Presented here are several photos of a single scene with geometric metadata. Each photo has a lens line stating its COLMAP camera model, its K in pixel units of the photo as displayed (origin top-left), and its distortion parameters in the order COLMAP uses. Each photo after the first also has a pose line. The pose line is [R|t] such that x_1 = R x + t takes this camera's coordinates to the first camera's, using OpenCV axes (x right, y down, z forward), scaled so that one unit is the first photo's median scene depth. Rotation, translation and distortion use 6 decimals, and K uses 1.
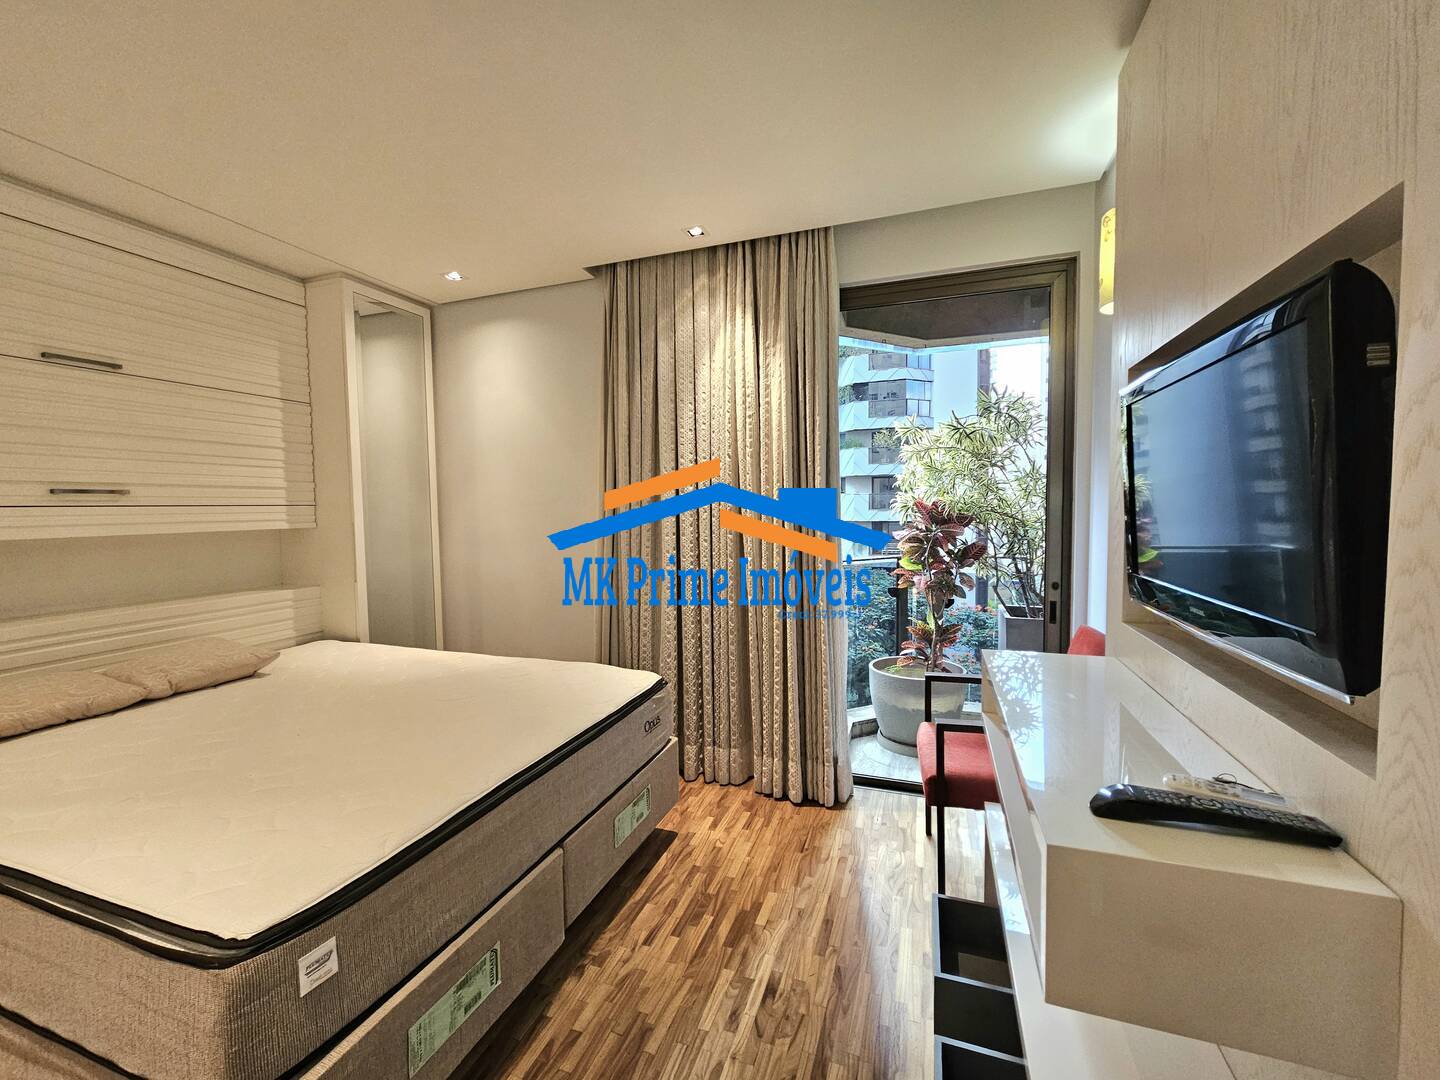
lens RADIAL K [[588.7, 0, 723.6], [0, 588.7, 532.8], [0, 0, 1]] dist [-0.003245, 0.001572]
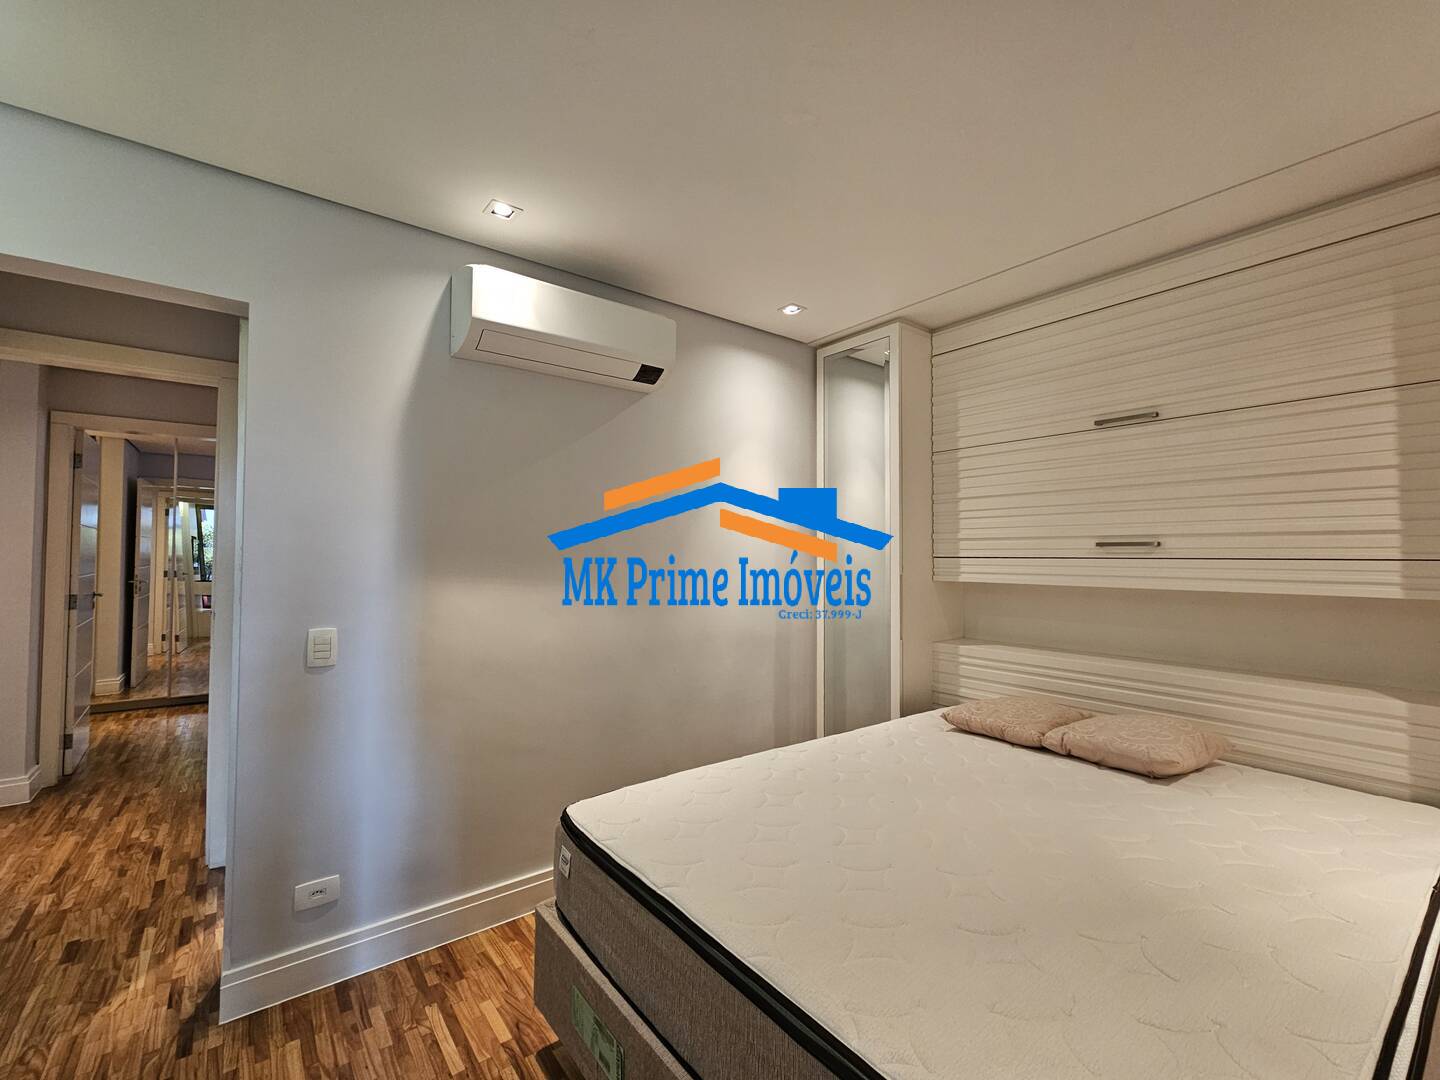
lens RADIAL K [[617.5, 0, 723.4], [0, 617.5, 541.0], [0, 0, 1]] dist [-0.013177, -0.000232]
pose [[-0.538127, -0.018581, -0.842659, 0.187627], [-0.044562, 0.998986, 0.006429, -0.048375], [0.841685, 0.041011, -0.538409, 0.927202]]
